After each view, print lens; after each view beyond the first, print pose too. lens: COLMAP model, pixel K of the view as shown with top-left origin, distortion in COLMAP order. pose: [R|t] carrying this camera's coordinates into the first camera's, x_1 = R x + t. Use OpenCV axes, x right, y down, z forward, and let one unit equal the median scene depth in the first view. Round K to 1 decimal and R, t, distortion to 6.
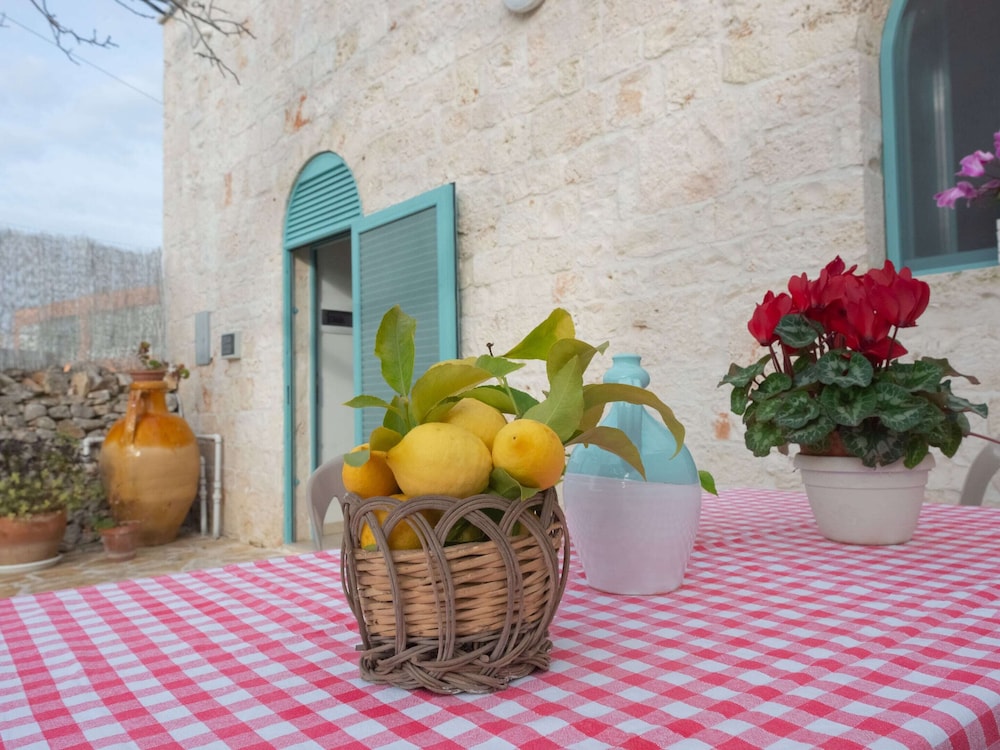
lens RADIAL K [[749.1, 0, 504.4], [0, 749.1, 373.1], [0, 0, 1]] dist [0.031798, -0.026530]
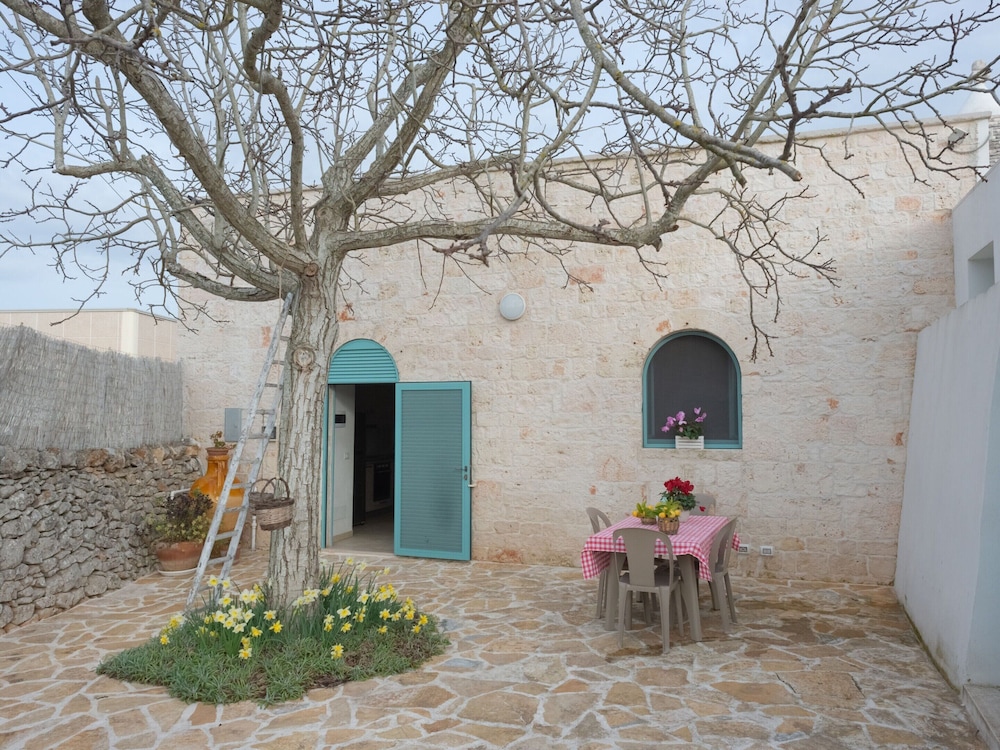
lens RADIAL K [[749.1, 0, 500.7], [0, 749.1, 377.6], [0, 0, 1]] dist [0.031798, -0.026530]
pose [[0.880893, 0.042924, 0.471364, -1.258063], [-0.037521, 0.999078, -0.020860, -0.259509], [-0.471825, 0.000689, 0.881692, -1.255071]]
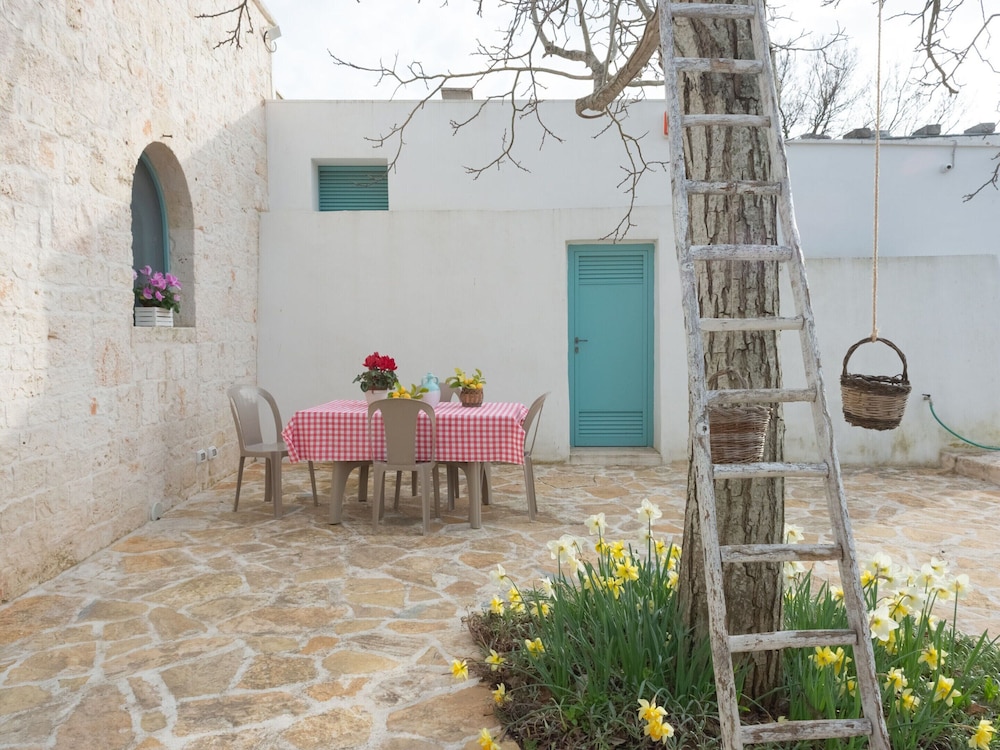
lens RADIAL K [[749.1, 0, 506.4], [0, 749.1, 376.4], [0, 0, 1]] dist [0.031798, -0.026530]
pose [[-0.743862, -0.018382, 0.668081, -1.200763], [-0.012622, 0.999830, 0.013457, -0.020668], [-0.668215, 0.001578, -0.743967, 1.378076]]
